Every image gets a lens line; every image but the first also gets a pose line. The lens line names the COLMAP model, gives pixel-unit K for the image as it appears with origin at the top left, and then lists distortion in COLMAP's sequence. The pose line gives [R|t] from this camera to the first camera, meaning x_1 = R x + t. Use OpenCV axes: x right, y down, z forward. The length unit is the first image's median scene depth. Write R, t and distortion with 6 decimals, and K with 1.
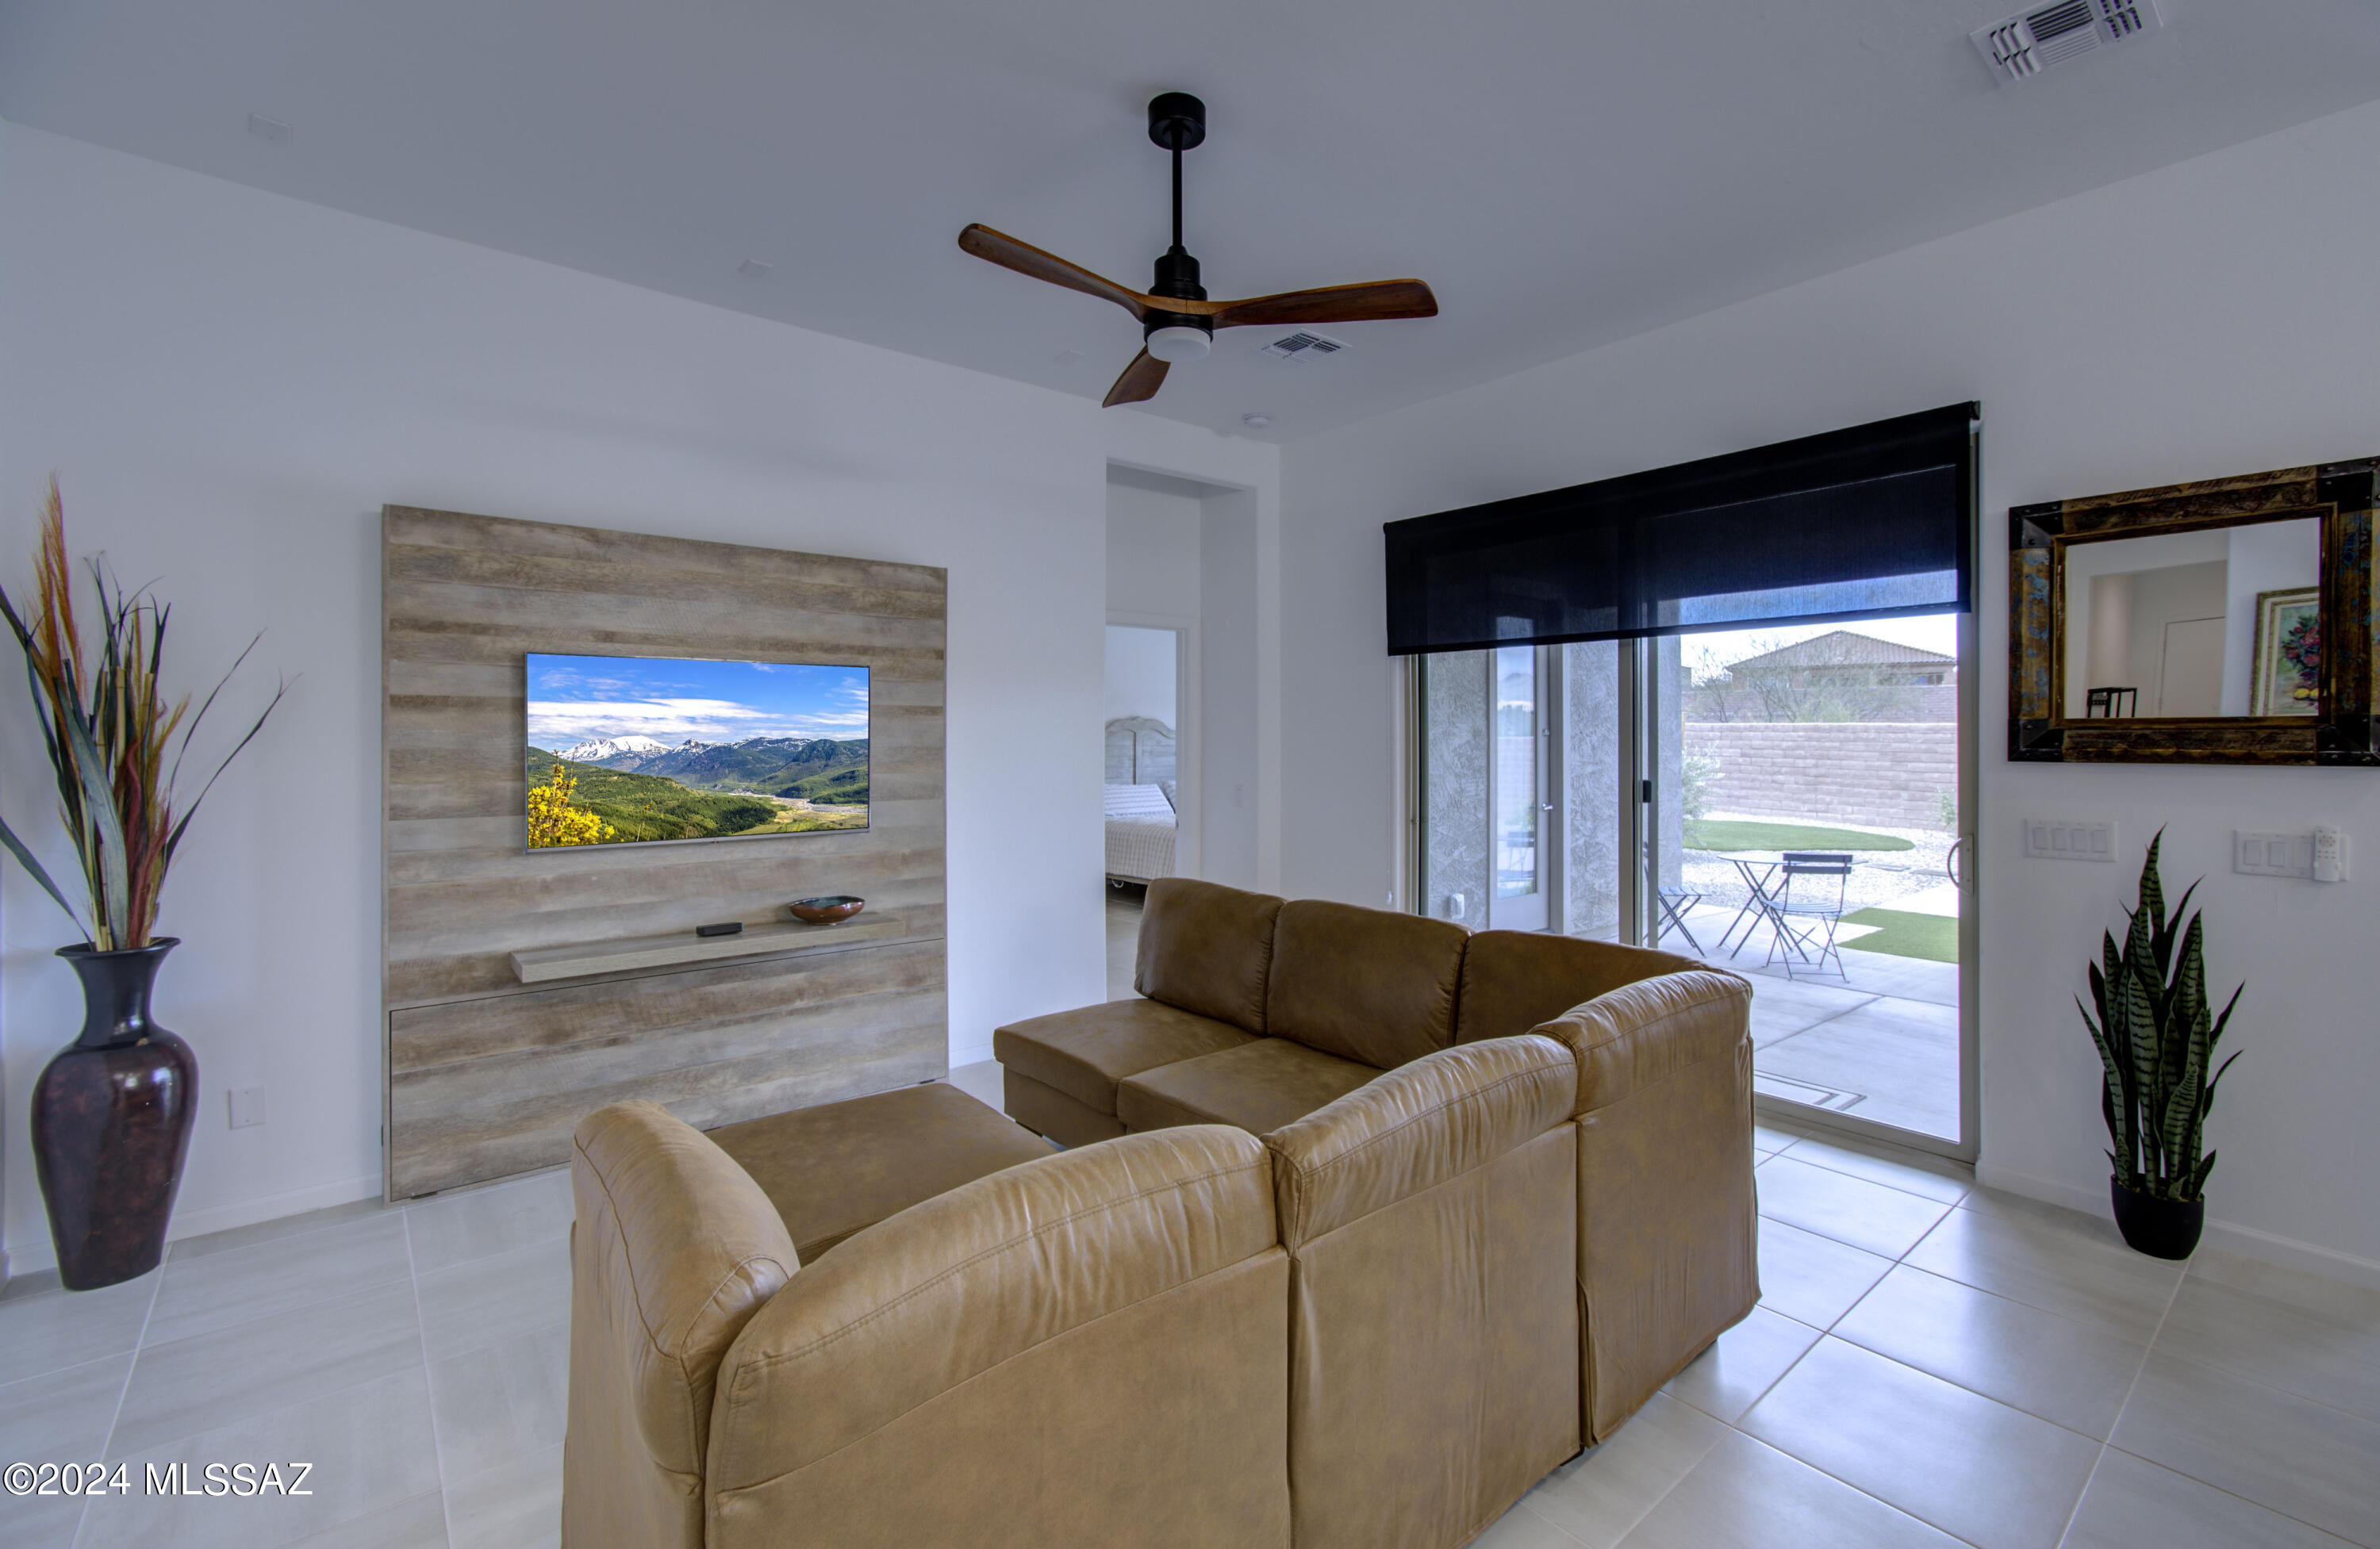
lens RADIAL K [[1022.5, 0, 1200.2], [0, 1022.5, 745.3], [0, 0, 1]] dist [-0.000308, 0.000559]
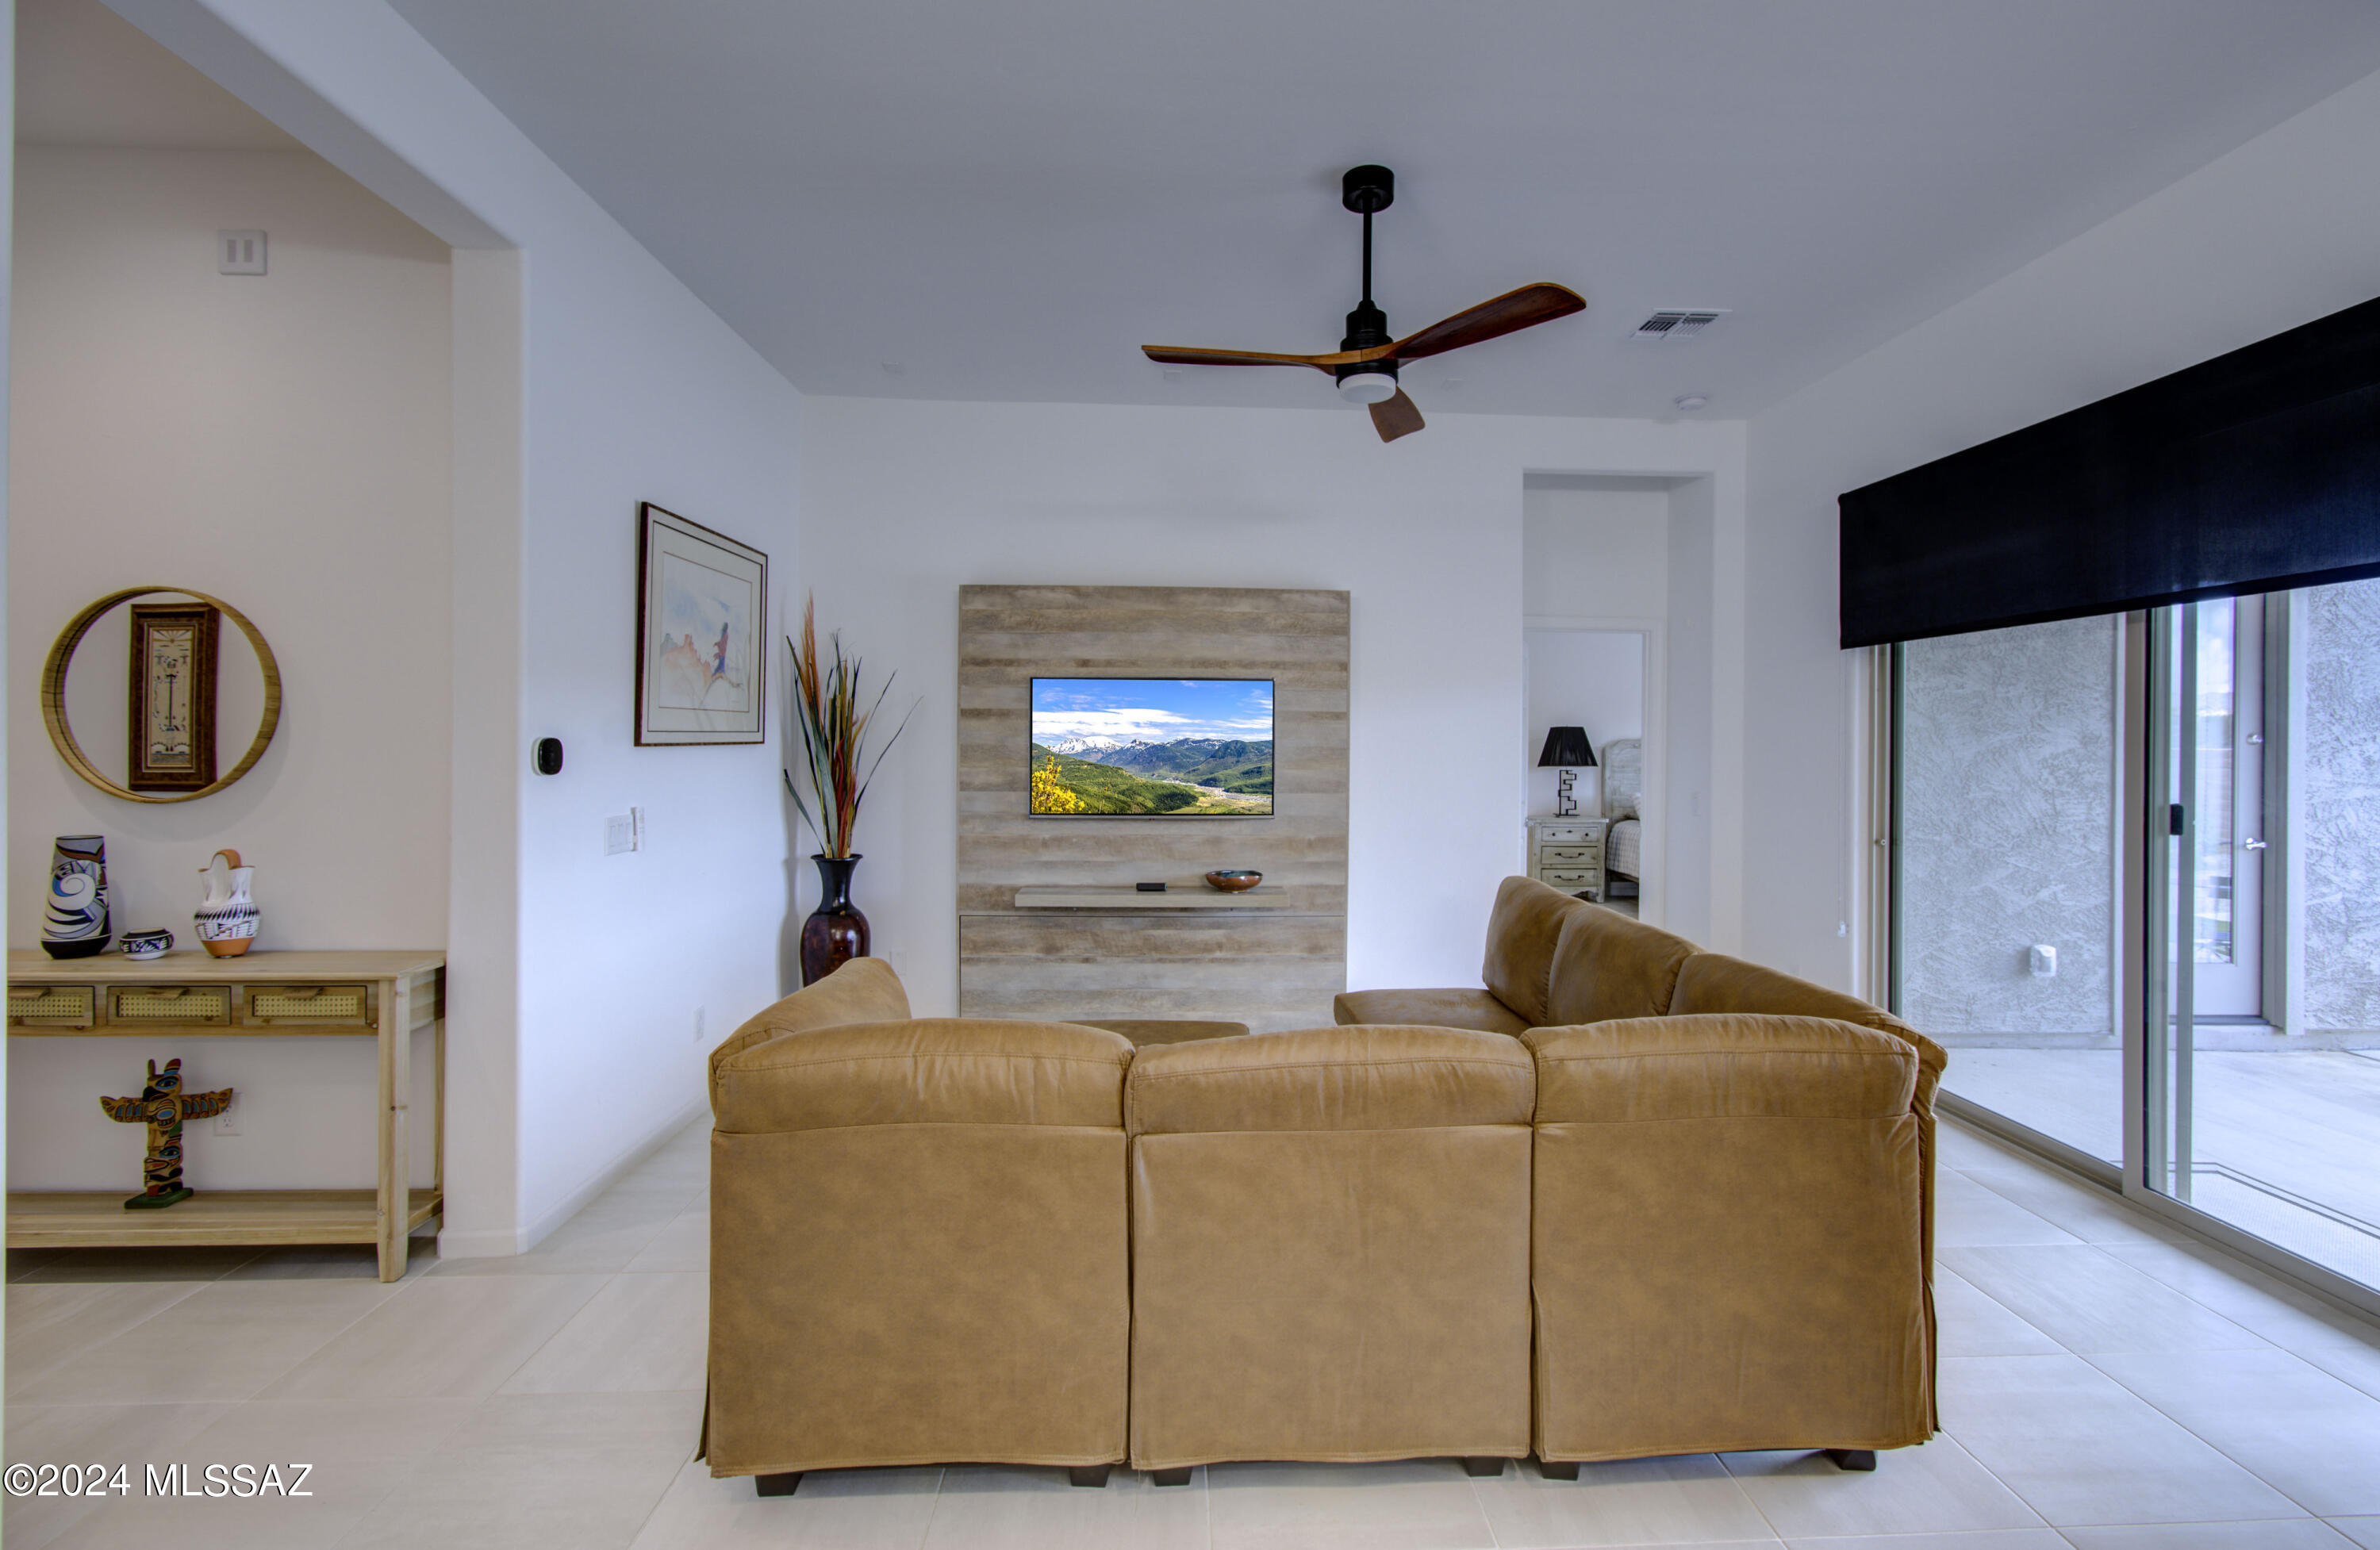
lens RADIAL K [[998.3, 0, 1184.8], [0, 998.3, 744.6], [0, 0, 1]] dist [-0.002736, 0.000019]
pose [[0.798137, 0.009798, -0.602397, 0.321996], [-0.011692, 0.999931, 0.000772, -0.000368], [0.602363, 0.006428, 0.798197, 0.009517]]
